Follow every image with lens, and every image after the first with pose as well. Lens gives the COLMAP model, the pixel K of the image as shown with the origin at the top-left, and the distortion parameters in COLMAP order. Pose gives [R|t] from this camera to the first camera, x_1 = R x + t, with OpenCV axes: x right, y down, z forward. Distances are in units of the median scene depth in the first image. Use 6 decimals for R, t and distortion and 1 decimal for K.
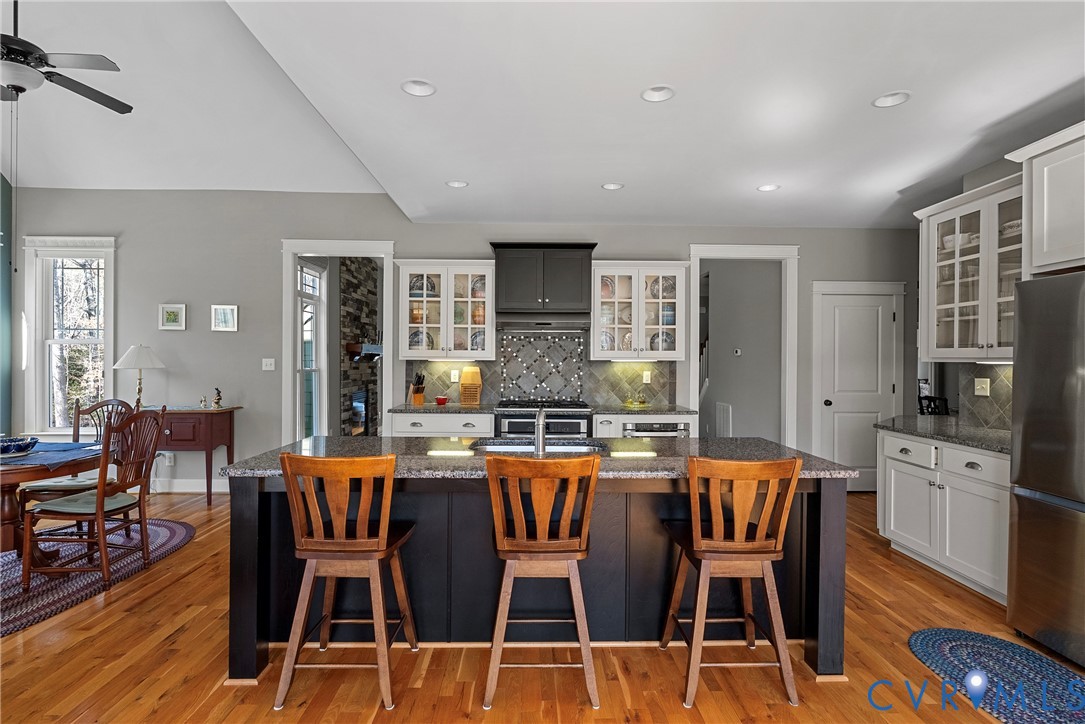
lens RADIAL K [[543.1, 0, 540.2], [0, 543.1, 358.0], [0, 0, 1]] dist [-0.001960, 0.000872]
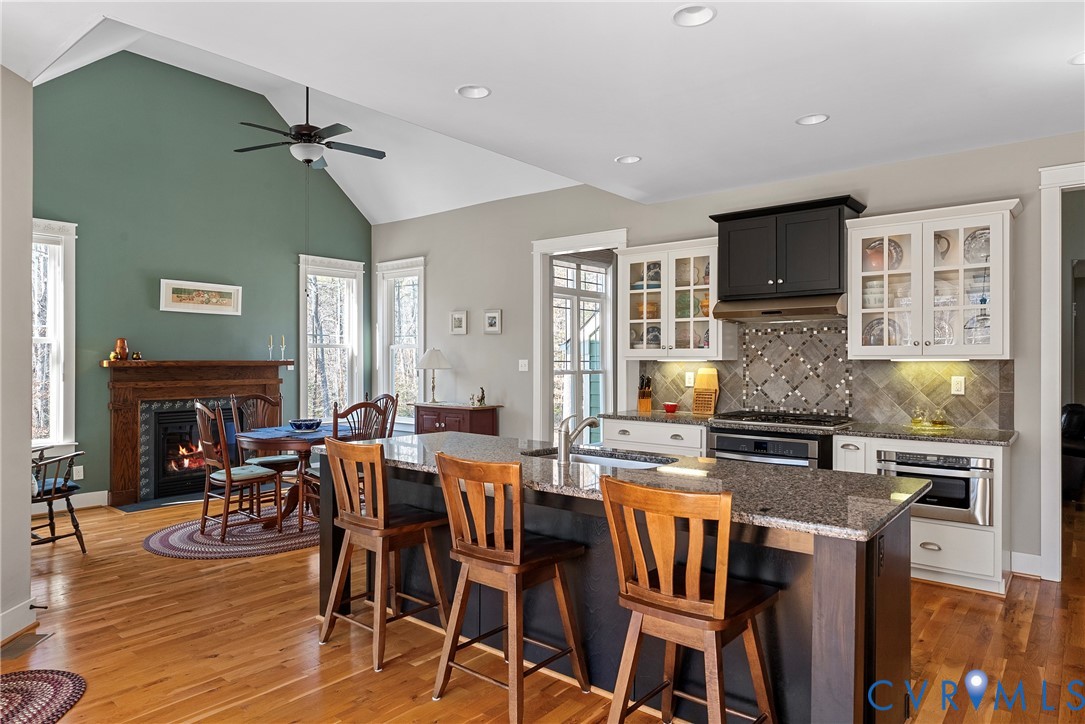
lens RADIAL K [[668.2, 0, 542.3], [0, 668.2, 358.6], [0, 0, 1]] dist [-0.001479, 0.000878]
pose [[0.758731, -0.005862, -0.651377, 0.355718], [0.005732, 0.999981, -0.002323, 0.002491], [0.651379, -0.001971, 0.758750, 0.071095]]
